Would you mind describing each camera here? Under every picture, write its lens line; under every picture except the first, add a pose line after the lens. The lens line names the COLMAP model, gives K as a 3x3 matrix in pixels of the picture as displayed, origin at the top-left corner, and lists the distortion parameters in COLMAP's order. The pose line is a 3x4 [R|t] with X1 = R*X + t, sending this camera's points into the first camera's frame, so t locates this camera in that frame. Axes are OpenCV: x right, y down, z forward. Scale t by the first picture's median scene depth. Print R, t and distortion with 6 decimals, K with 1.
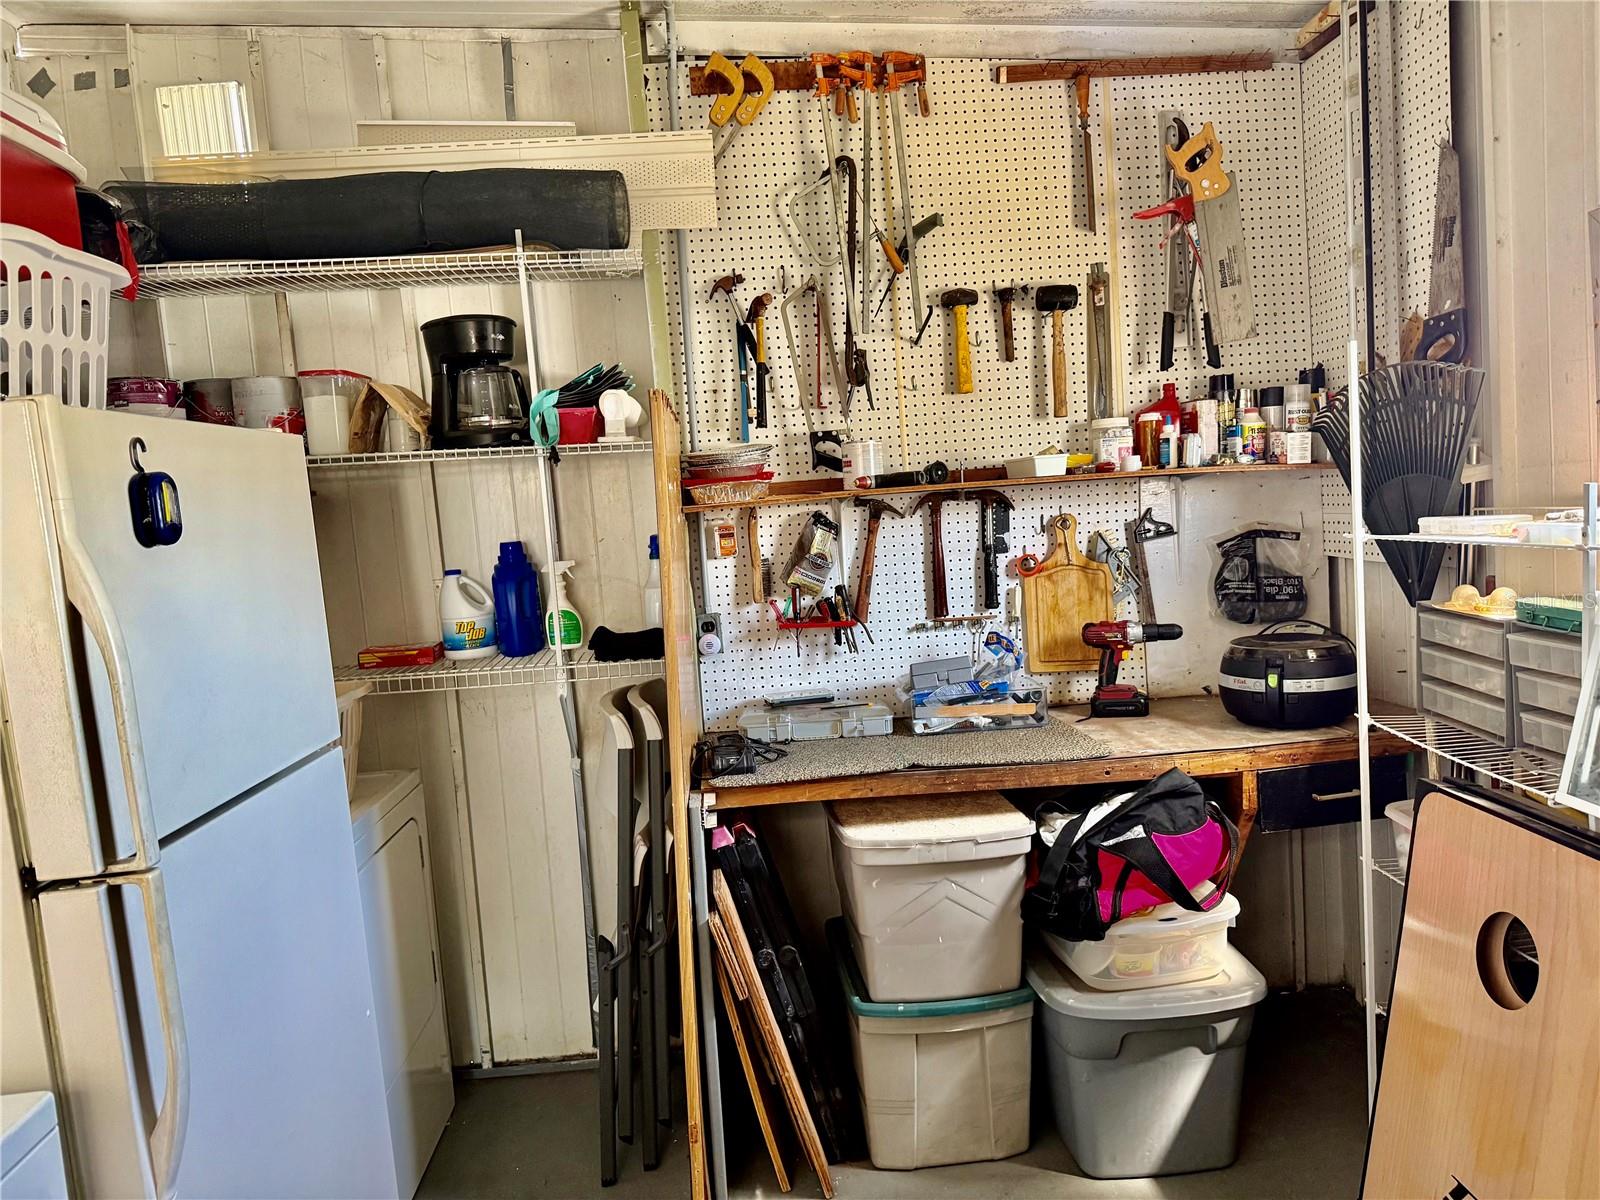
lens RADIAL K [[1120.1, 0, 805.3], [0, 1120.1, 606.1], [0, 0, 1]] dist [0.066113, -0.074139]
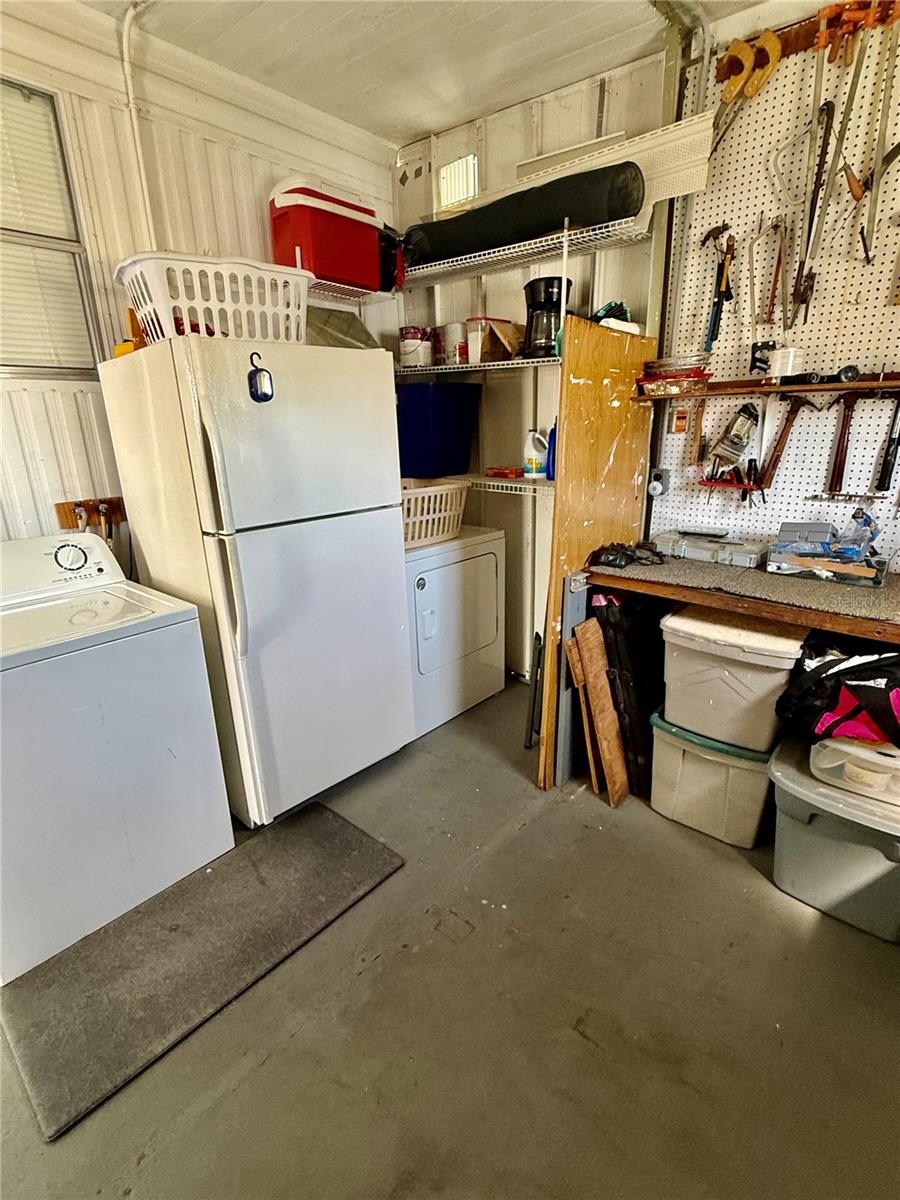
lens RADIAL K [[579.0, 0, 447.7], [0, 579.0, 604.3], [0, 0, 1]] dist [-0.006254, -0.000826]
pose [[0.695447, 0.268903, -0.666367, 0.308169], [-0.092246, 0.953077, 0.288330, -0.019028], [0.712632, -0.139048, 0.687620, 0.198284]]
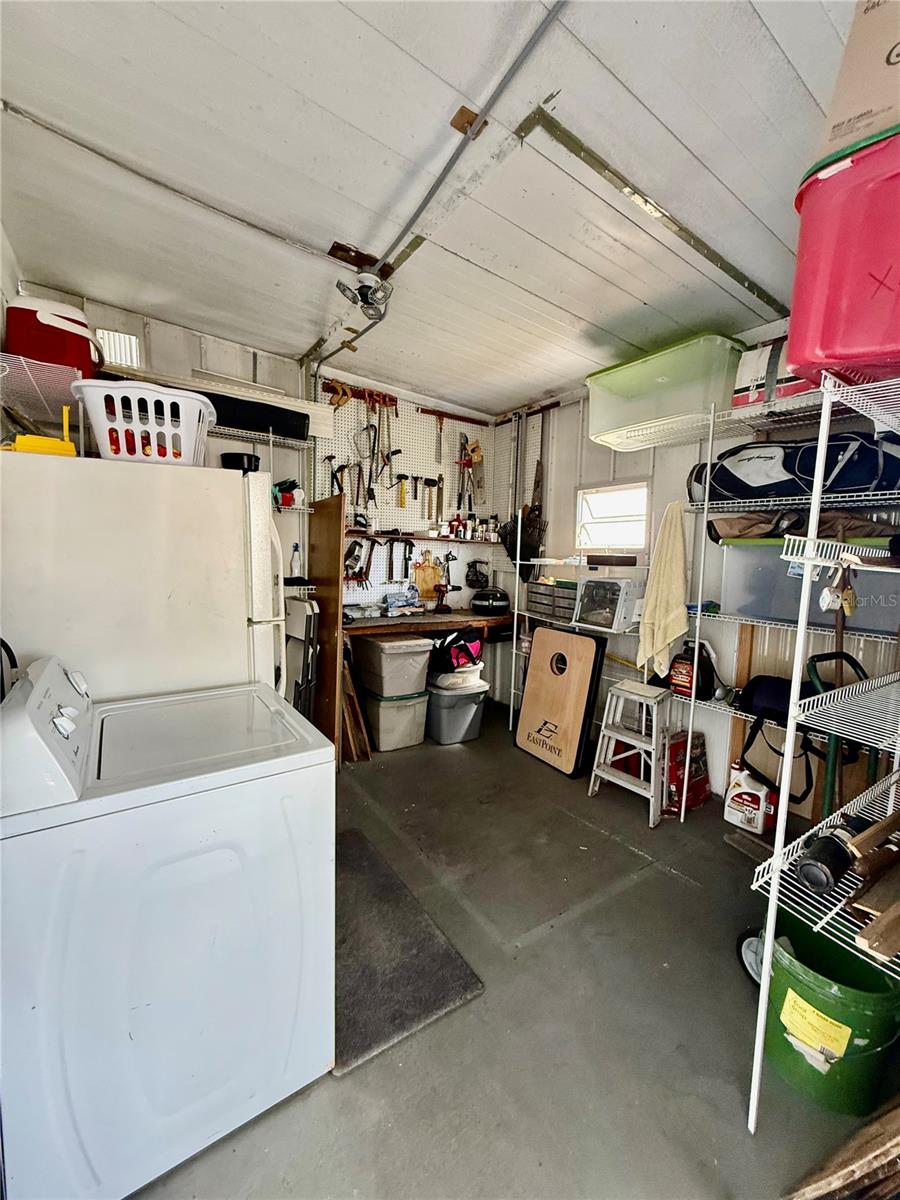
lens RADIAL K [[476.2, 0, 459.4], [0, 476.2, 597.1], [0, 0, 1]] dist [0.006382, -0.000781]
pose [[0.864463, 0.046985, 0.500496, -0.379202], [-0.042609, 0.998888, -0.020177, 0.077807], [-0.500887, -0.003883, 0.865504, -0.216437]]
